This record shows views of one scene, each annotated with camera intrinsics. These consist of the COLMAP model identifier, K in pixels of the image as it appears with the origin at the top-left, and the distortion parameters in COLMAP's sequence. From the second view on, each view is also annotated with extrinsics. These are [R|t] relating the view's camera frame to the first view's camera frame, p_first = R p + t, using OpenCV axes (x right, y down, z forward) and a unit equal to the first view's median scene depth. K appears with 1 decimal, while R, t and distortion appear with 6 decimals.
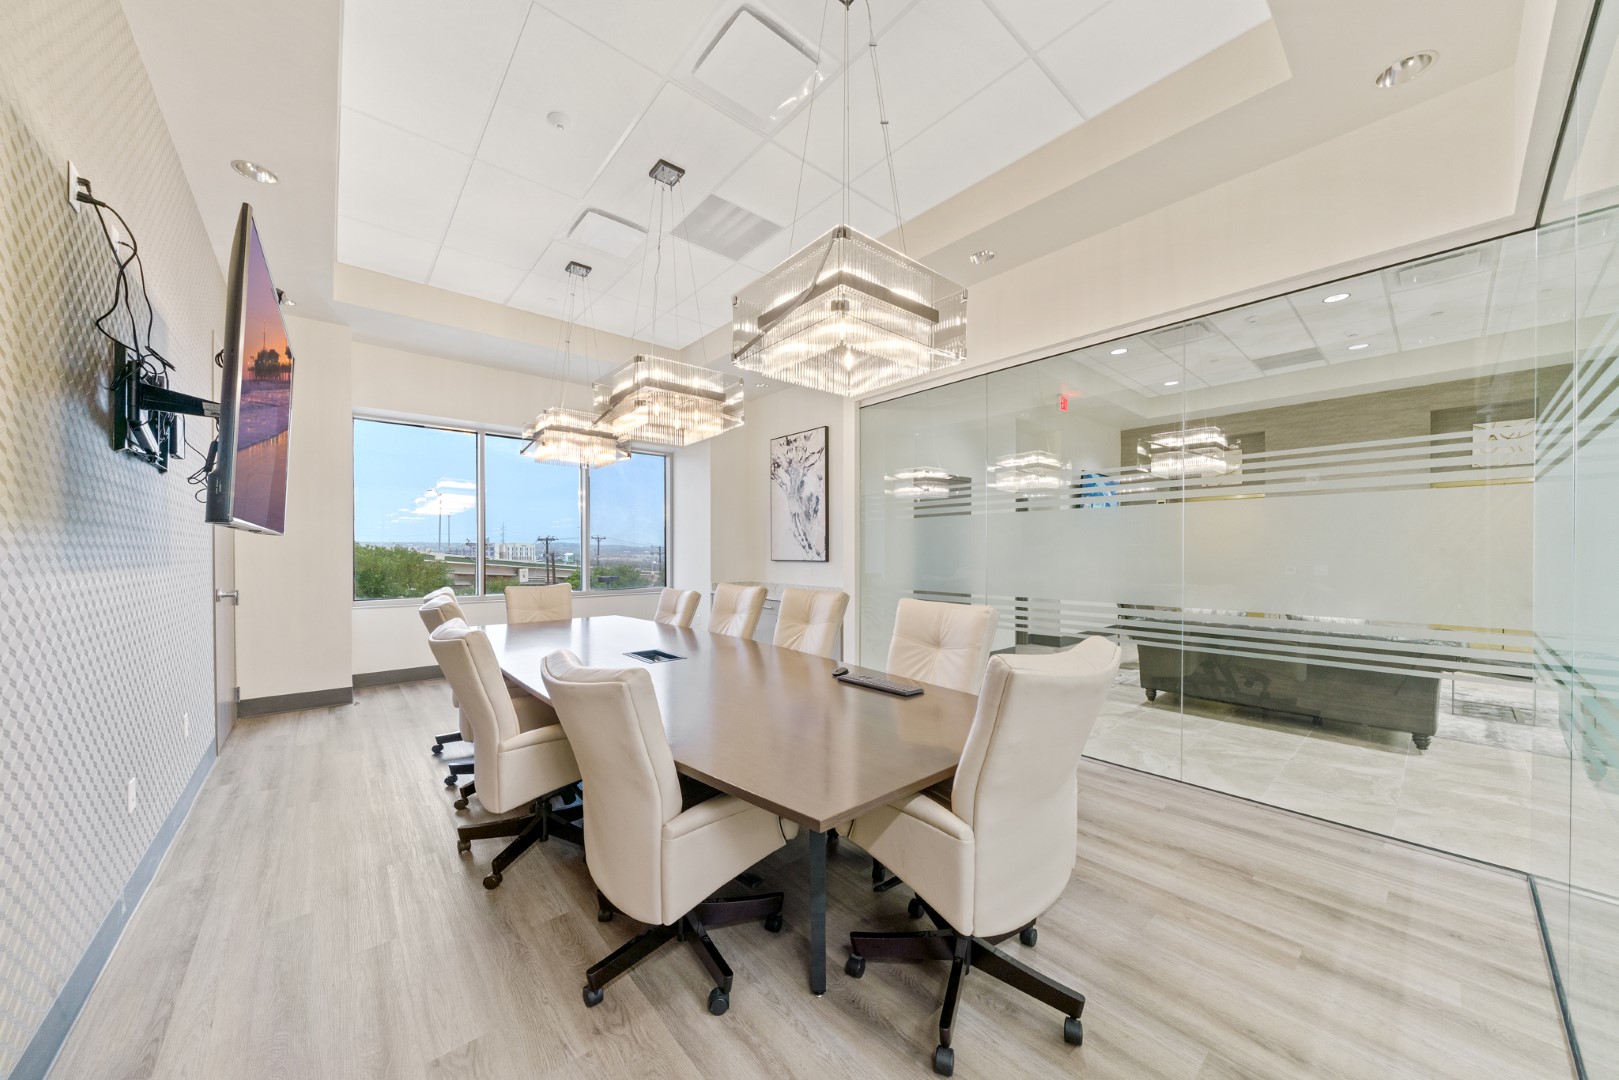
lens RADIAL K [[554.0, 0, 807.9], [0, 554.0, 555.0], [0, 0, 1]] dist [-0.006472, -0.000197]
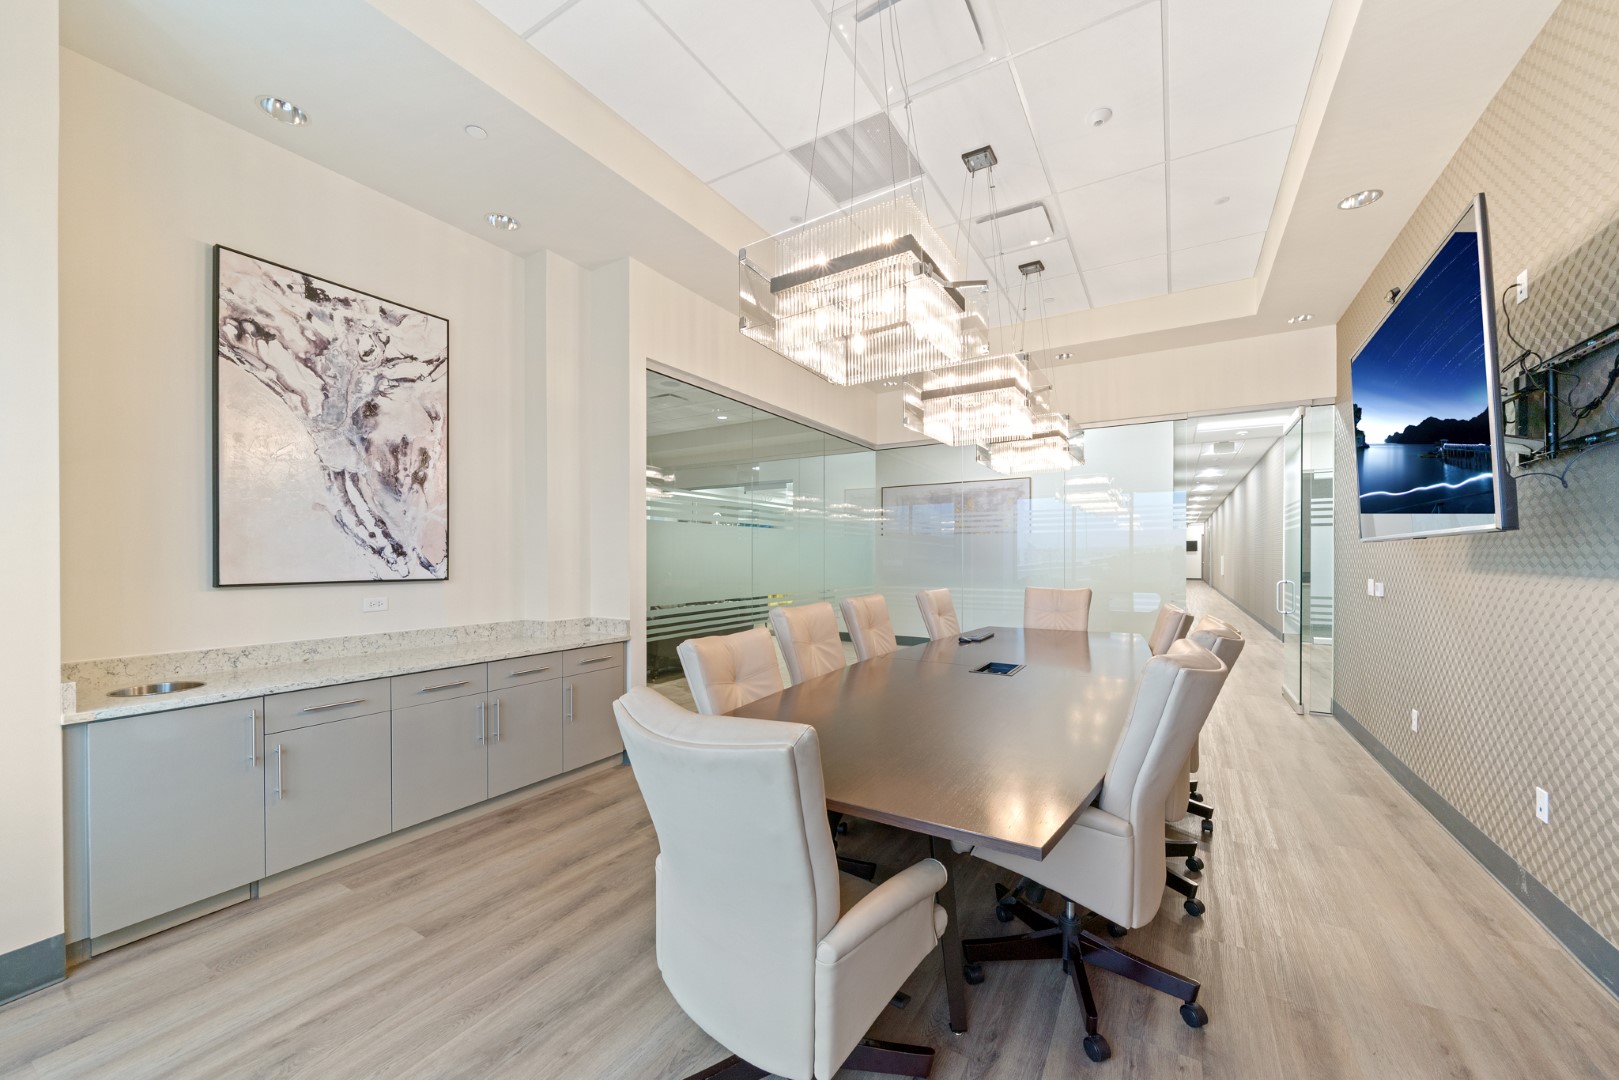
lens RADIAL K [[600.5, 0, 807.4], [0, 600.5, 555.1], [0, 0, 1]] dist [-0.001075, -0.000020]
pose [[-0.304644, 0.000904, 0.952466, -1.045741], [0.006257, 0.999980, 0.001053, -0.016401], [-0.952446, 0.006281, -0.304644, 1.457449]]
